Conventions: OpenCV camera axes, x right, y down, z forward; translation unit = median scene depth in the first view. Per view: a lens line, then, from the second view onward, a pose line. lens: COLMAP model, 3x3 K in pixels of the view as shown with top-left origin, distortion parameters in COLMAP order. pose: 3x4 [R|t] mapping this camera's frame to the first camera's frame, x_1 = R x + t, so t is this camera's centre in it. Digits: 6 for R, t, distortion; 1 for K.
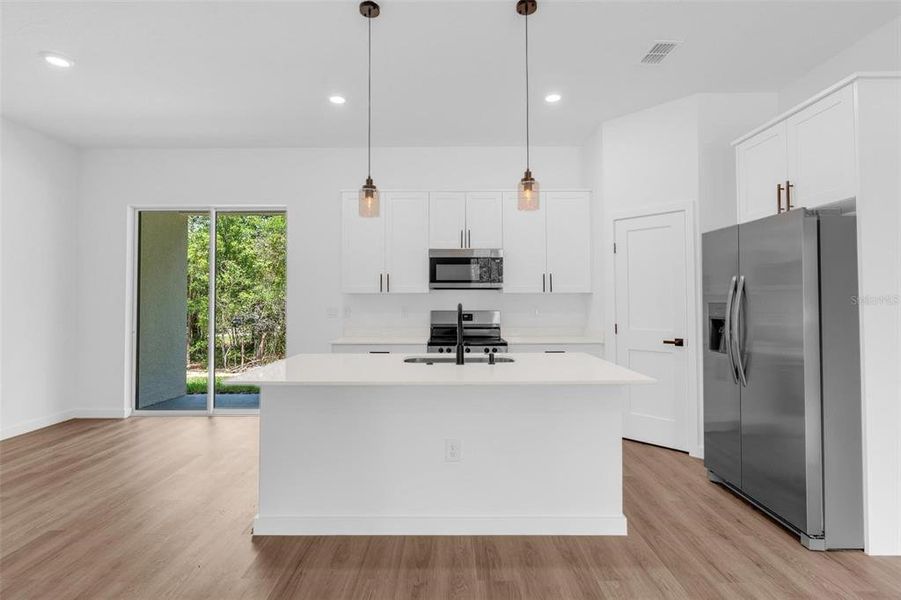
lens RADIAL K [[437.1, 0, 447.0], [0, 437.1, 290.2], [0, 0, 1]] dist [-0.003094, -0.000926]
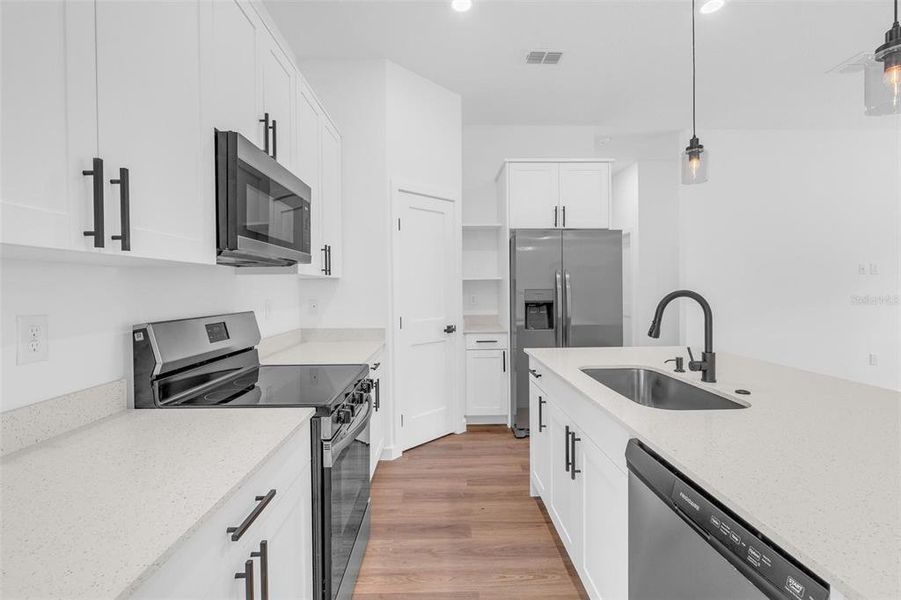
lens RADIAL K [[405.8, 0, 448.0], [0, 405.8, 292.3], [0, 0, 1]] dist [-0.003988, -0.000156]
pose [[-0.021331, -0.006773, 0.999750, -0.376011], [-0.016678, 0.999840, 0.006418, 0.024313], [-0.999633, -0.016537, -0.021441, 0.919297]]
